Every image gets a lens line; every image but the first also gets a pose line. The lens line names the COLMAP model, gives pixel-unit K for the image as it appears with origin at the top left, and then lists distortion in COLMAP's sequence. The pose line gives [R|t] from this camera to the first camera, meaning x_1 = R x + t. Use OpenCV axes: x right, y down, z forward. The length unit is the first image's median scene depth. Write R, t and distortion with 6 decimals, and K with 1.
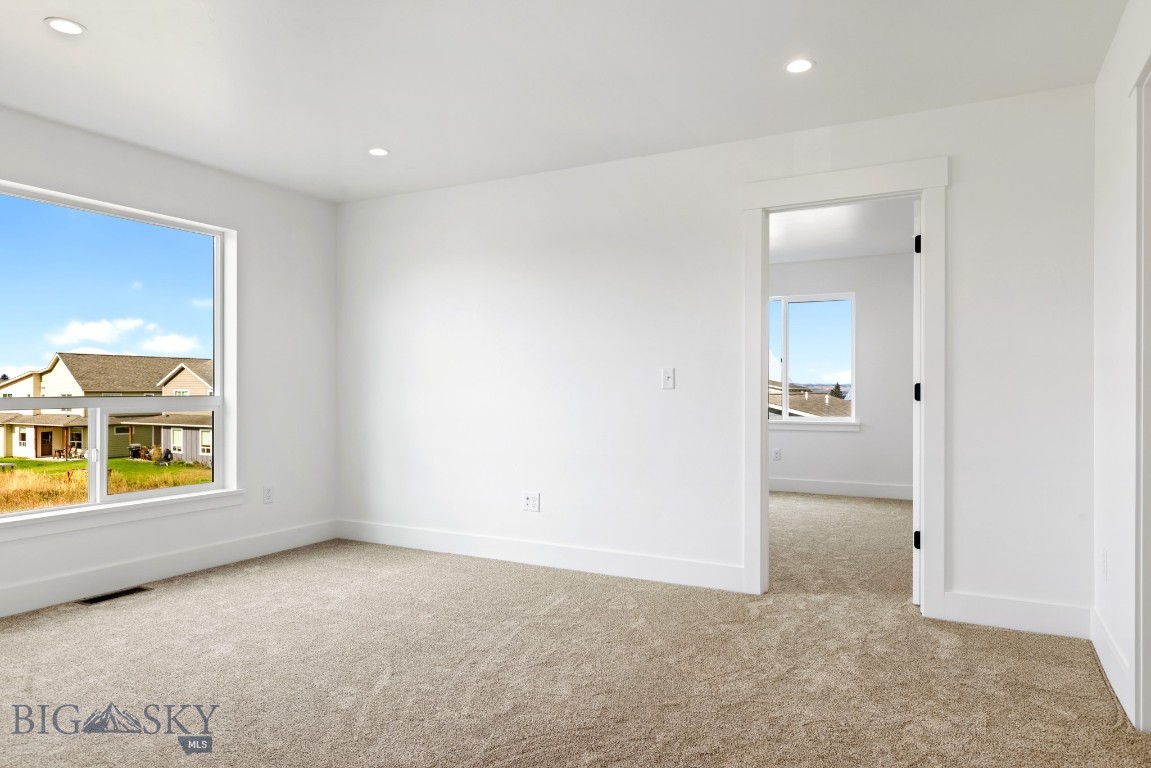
lens RADIAL K [[737.2, 0, 575.5], [0, 737.2, 384.0], [0, 0, 1]] dist [0.000395, 0.000165]
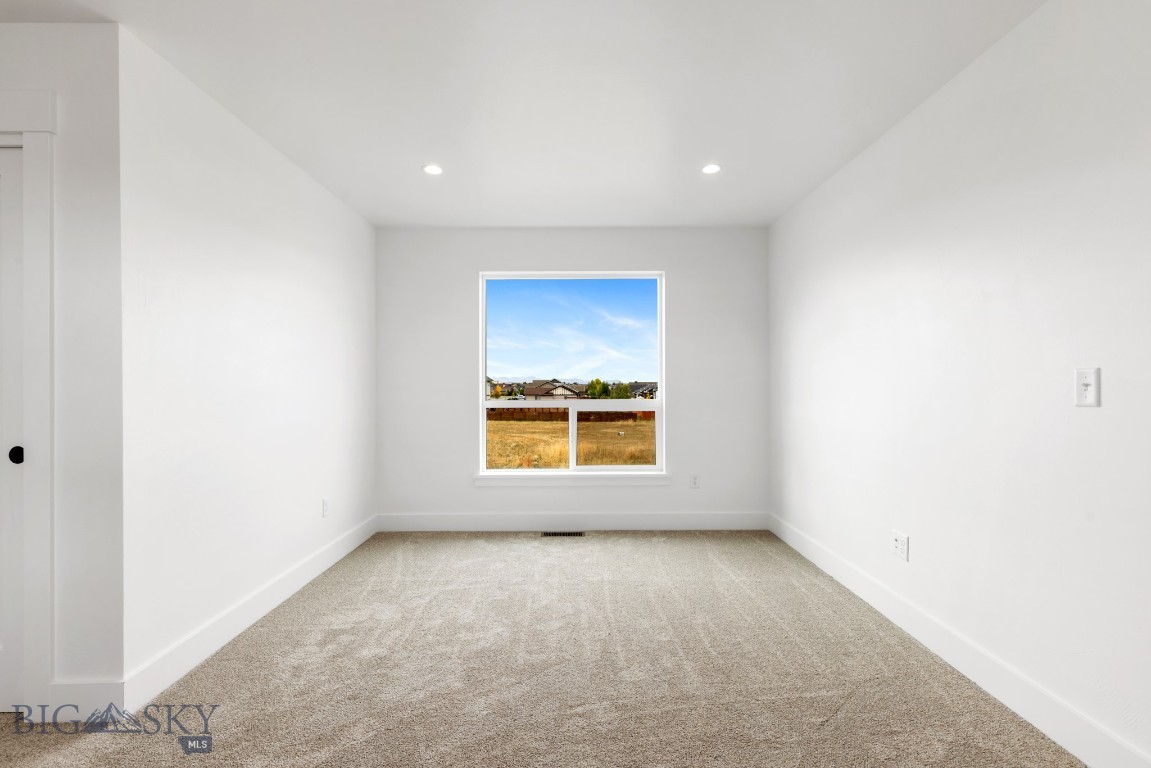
lens RADIAL K [[520.0, 0, 575.5], [0, 520.0, 384.0], [0, 0, 1]] dist [0.009945, -0.000094]
pose [[0.488403, -0.004117, -0.872608, 0.279076], [0.002841, 0.999991, -0.003128, -0.009690], [0.872614, -0.000951, 0.488410, 0.480881]]
